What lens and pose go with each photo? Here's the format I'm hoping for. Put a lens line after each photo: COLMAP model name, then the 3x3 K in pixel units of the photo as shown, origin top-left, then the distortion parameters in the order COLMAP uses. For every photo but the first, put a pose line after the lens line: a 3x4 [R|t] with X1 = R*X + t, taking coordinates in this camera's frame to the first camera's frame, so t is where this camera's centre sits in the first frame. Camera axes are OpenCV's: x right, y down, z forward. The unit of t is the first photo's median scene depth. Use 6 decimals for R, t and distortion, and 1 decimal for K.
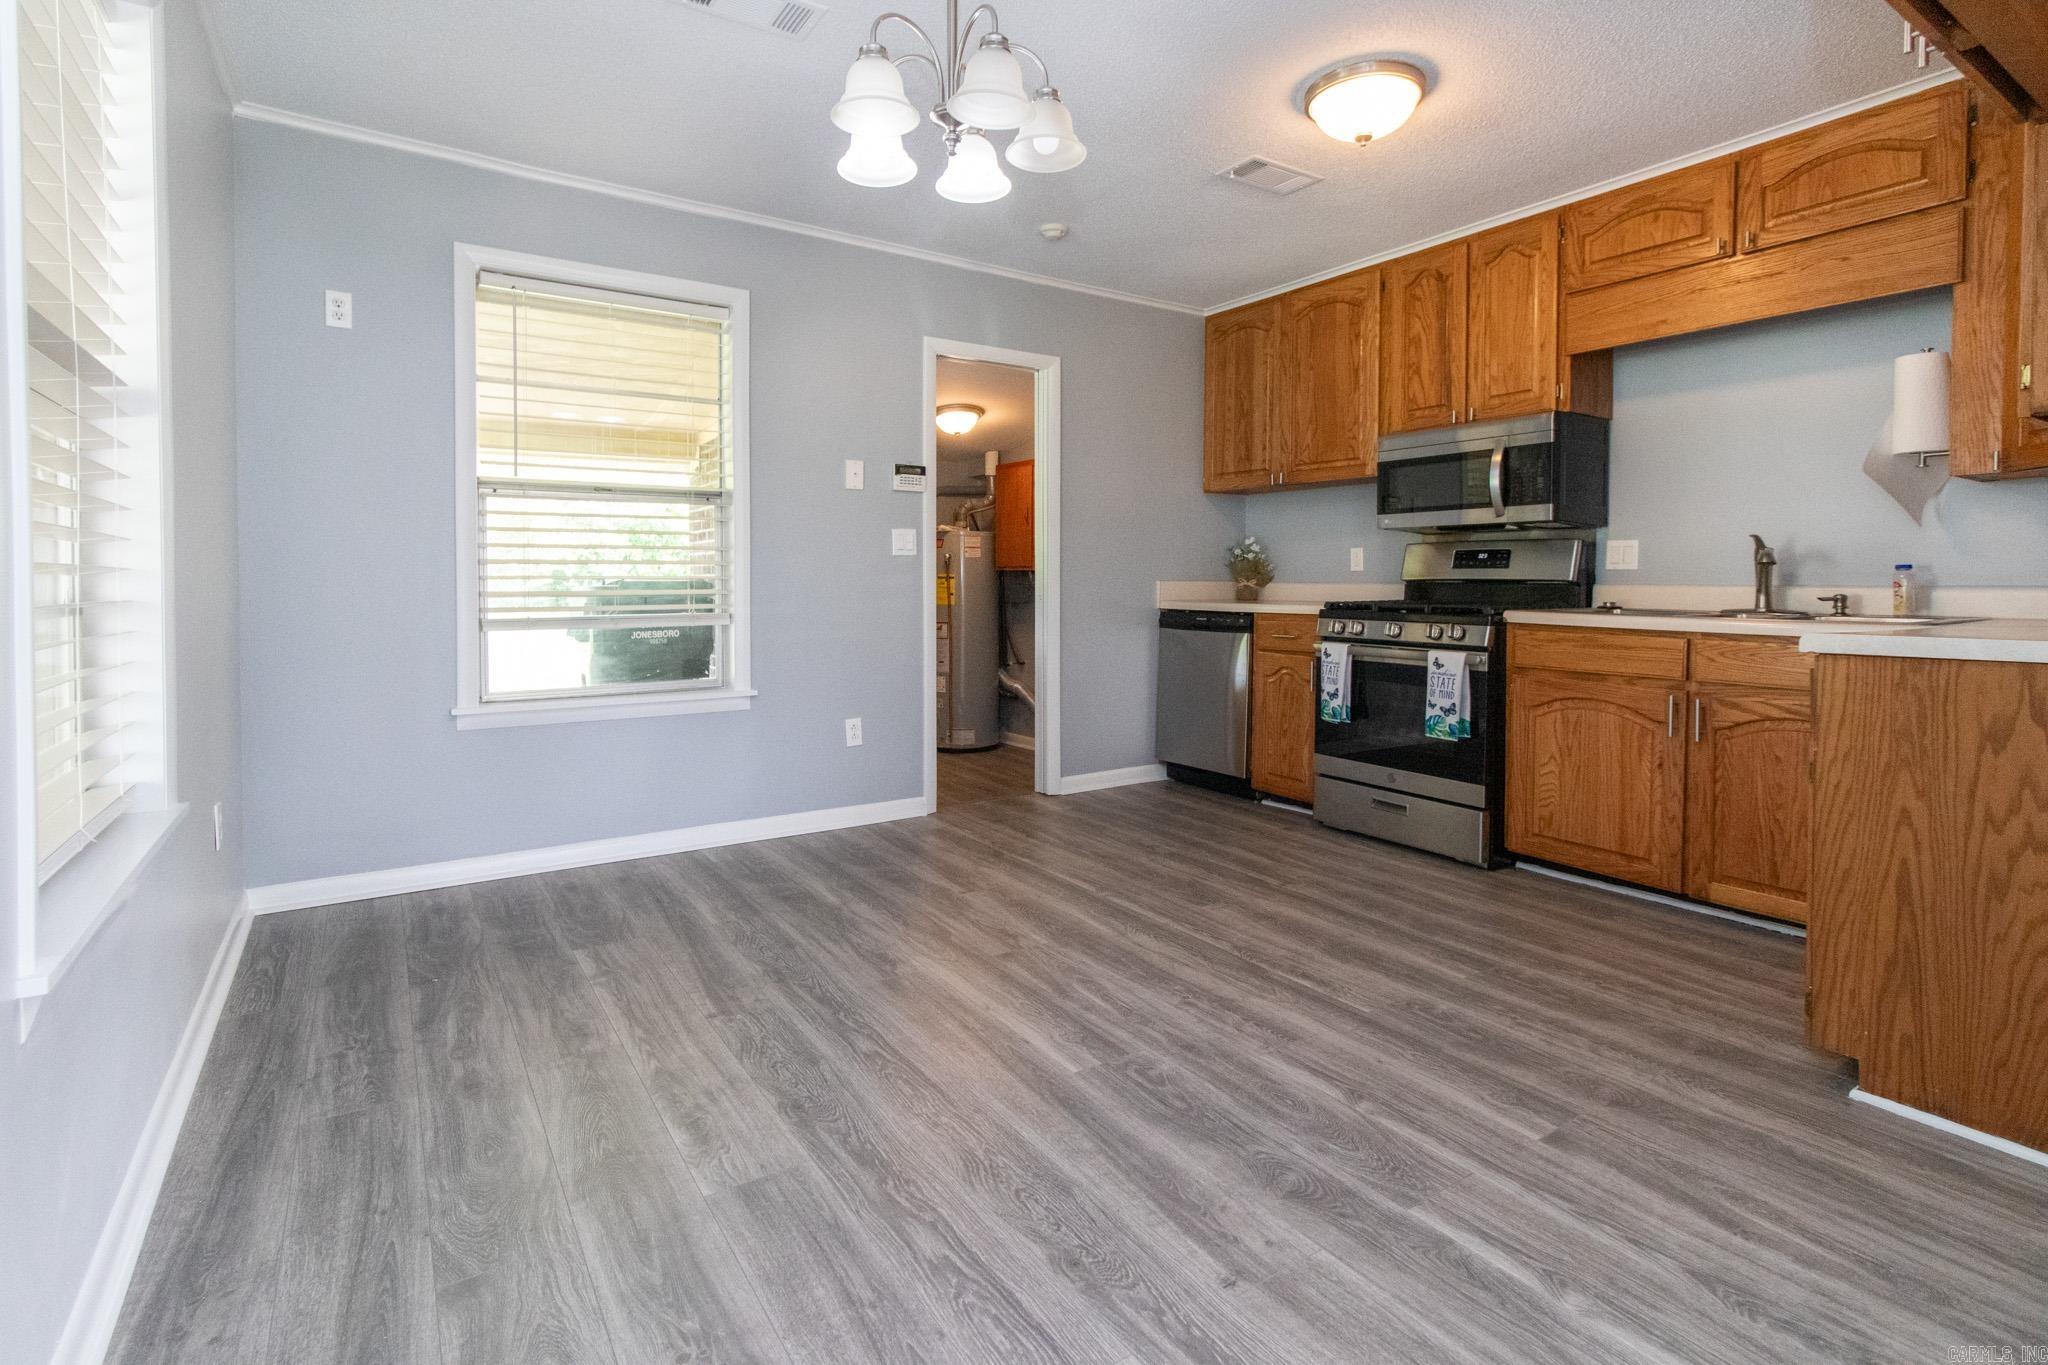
lens RADIAL K [[1122.9, 0, 1024.8], [0, 1122.9, 609.0], [0, 0, 1]] dist [-0.000342, 0.000299]
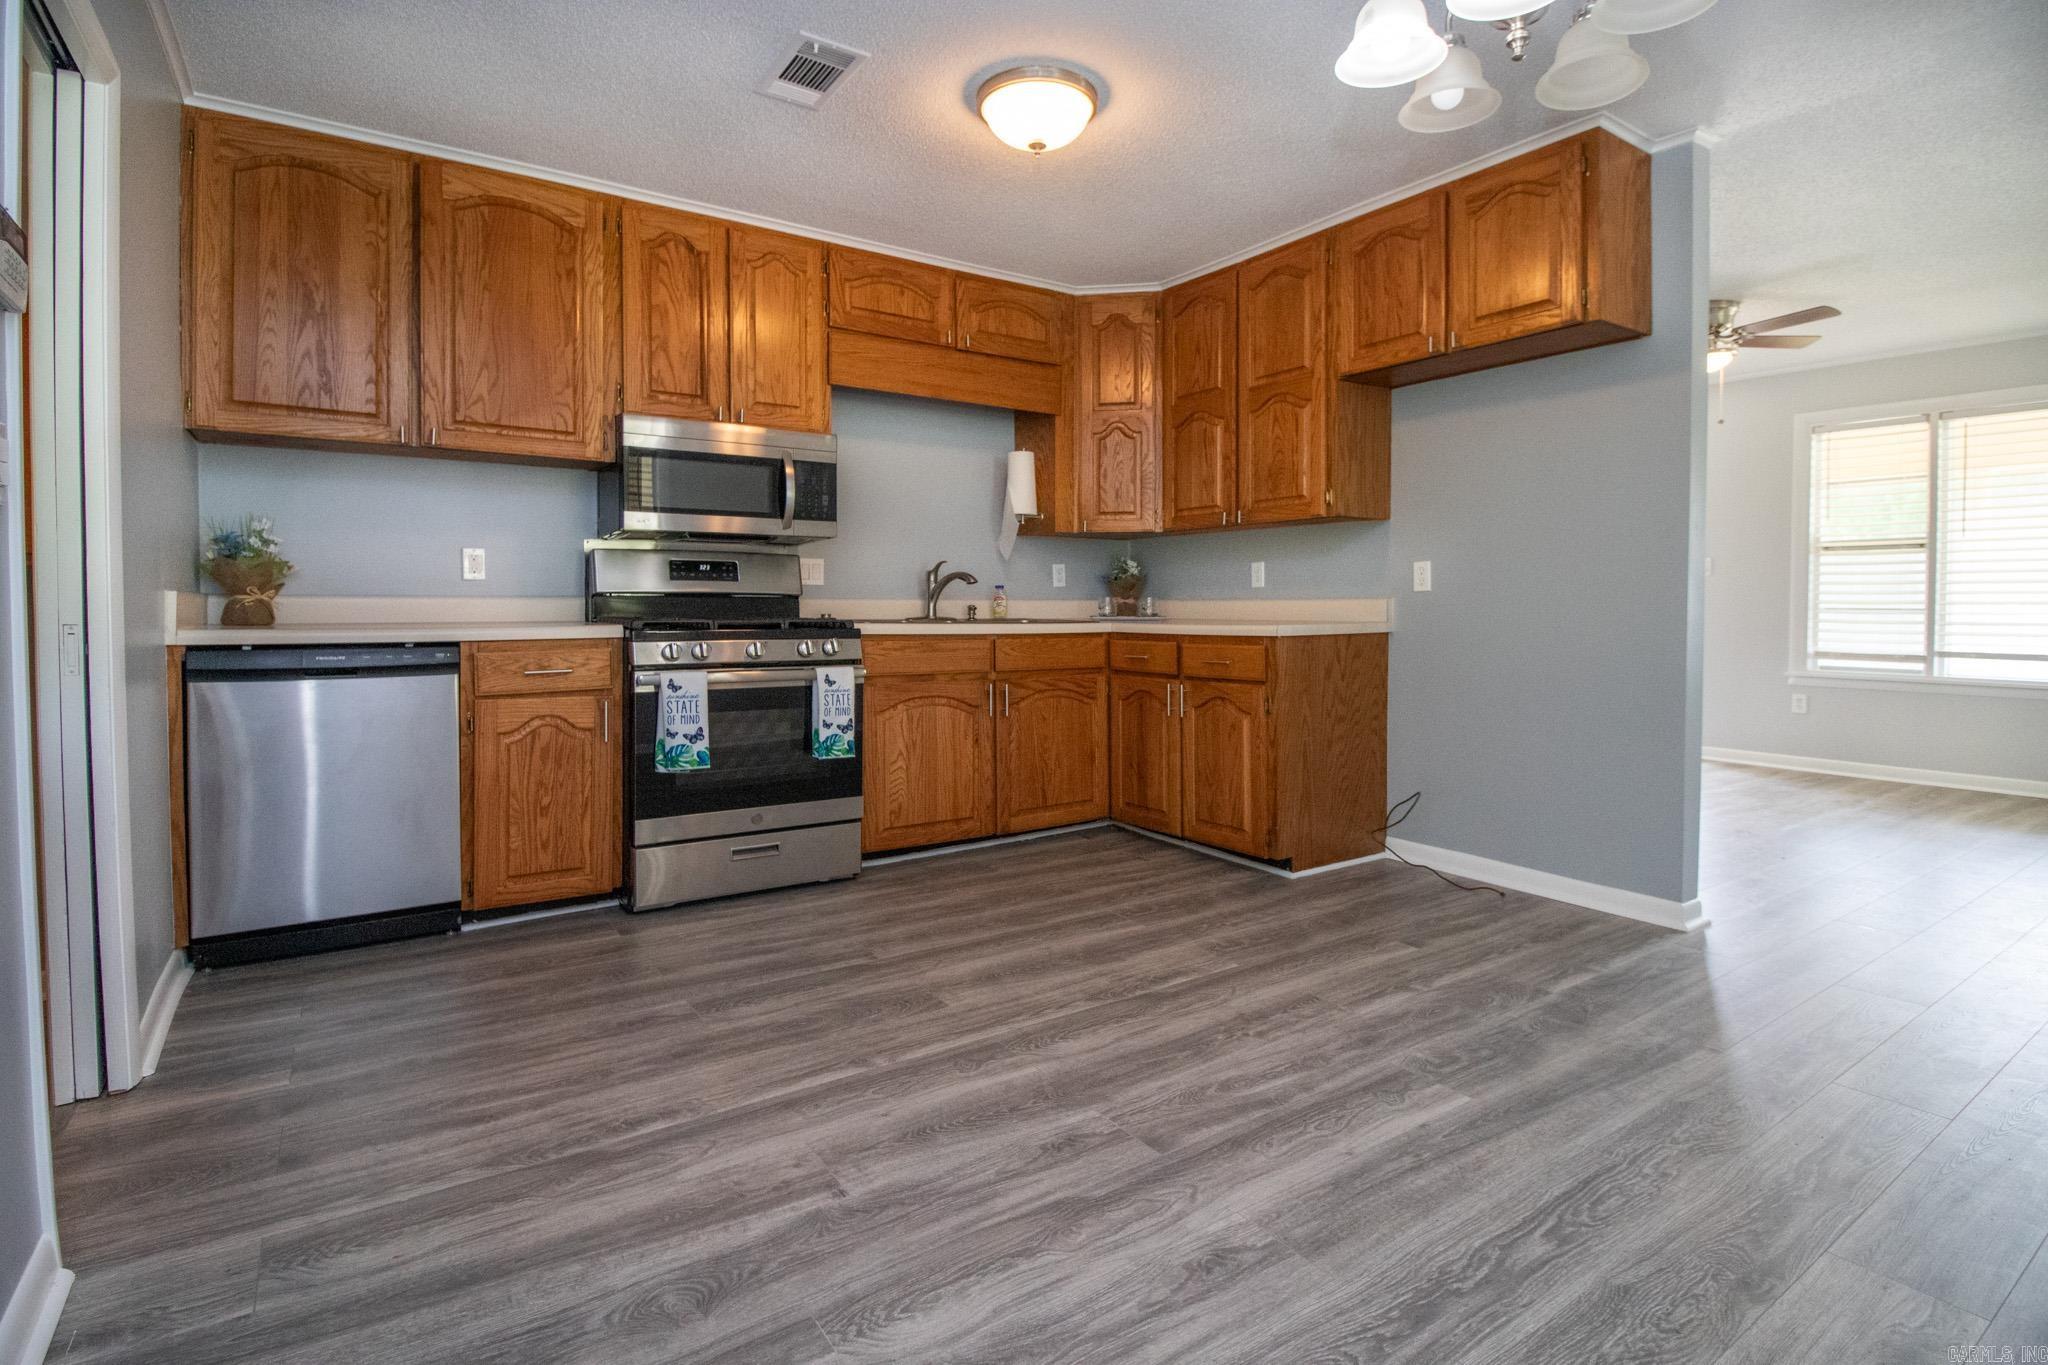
lens RADIAL K [[966.2, 0, 1057.3], [0, 966.2, 621.5], [0, 0, 1]] dist [0.003100, -0.015222]
pose [[-0.066812, -0.021366, 0.997537, -0.617183], [0.023527, 0.999459, 0.022983, -0.020962], [-0.997488, 0.025004, -0.066274, 1.148633]]
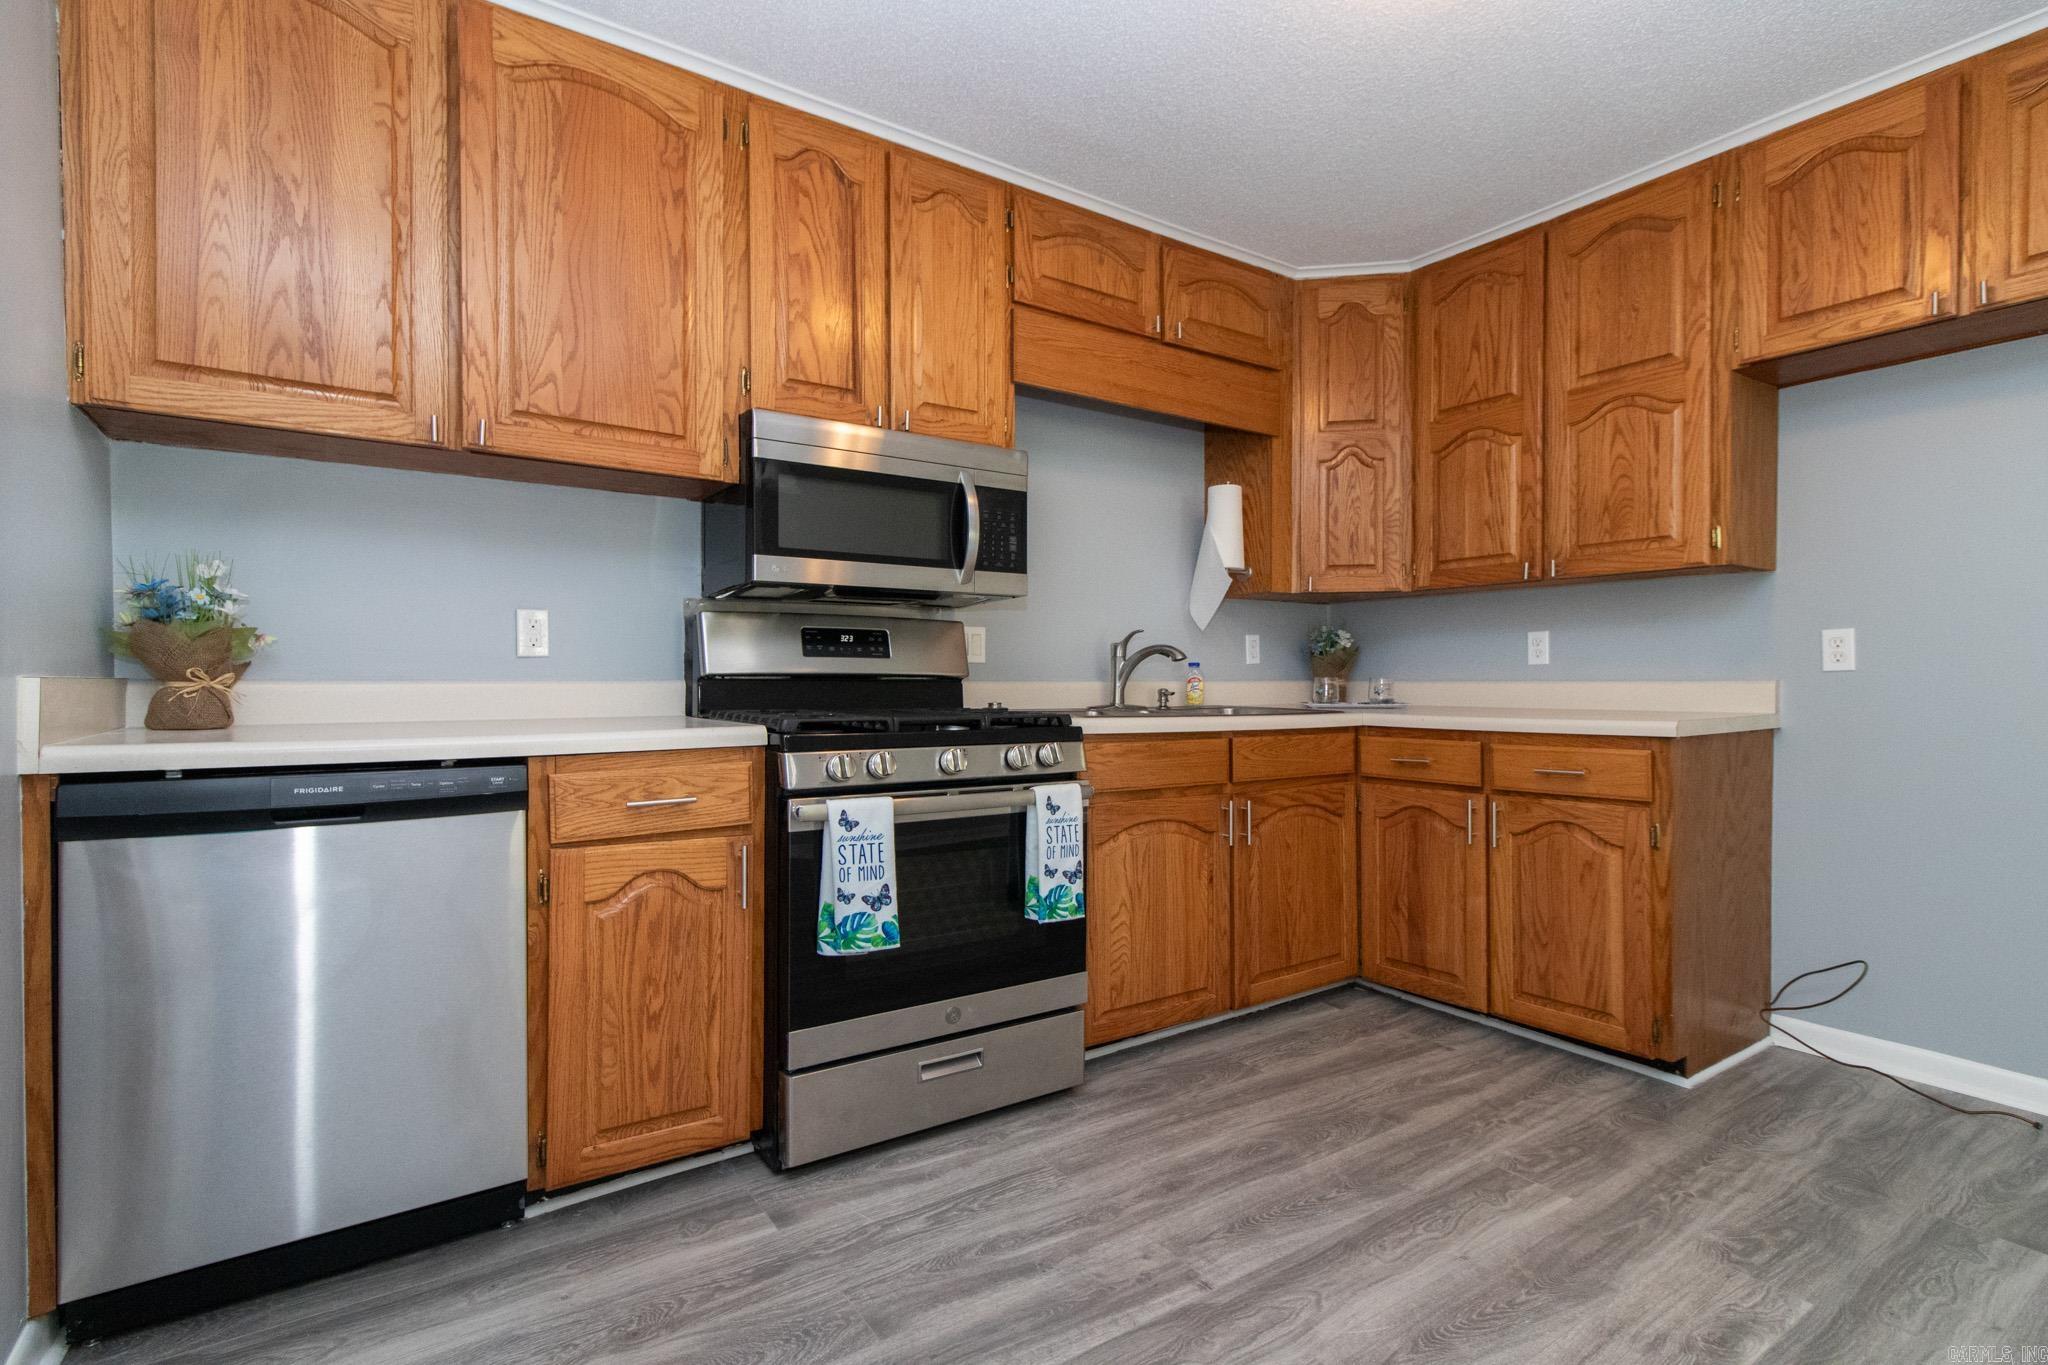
lens RADIAL K [[968.3, 0, 1021.8], [0, 968.3, 692.6], [0, 0, 1]] dist [0.002531, 0.000607]
pose [[-0.036140, -0.018313, 0.999179, -0.245409], [0.023772, 0.999533, 0.019179, -0.035988], [-0.999064, 0.024446, -0.035687, 1.382646]]
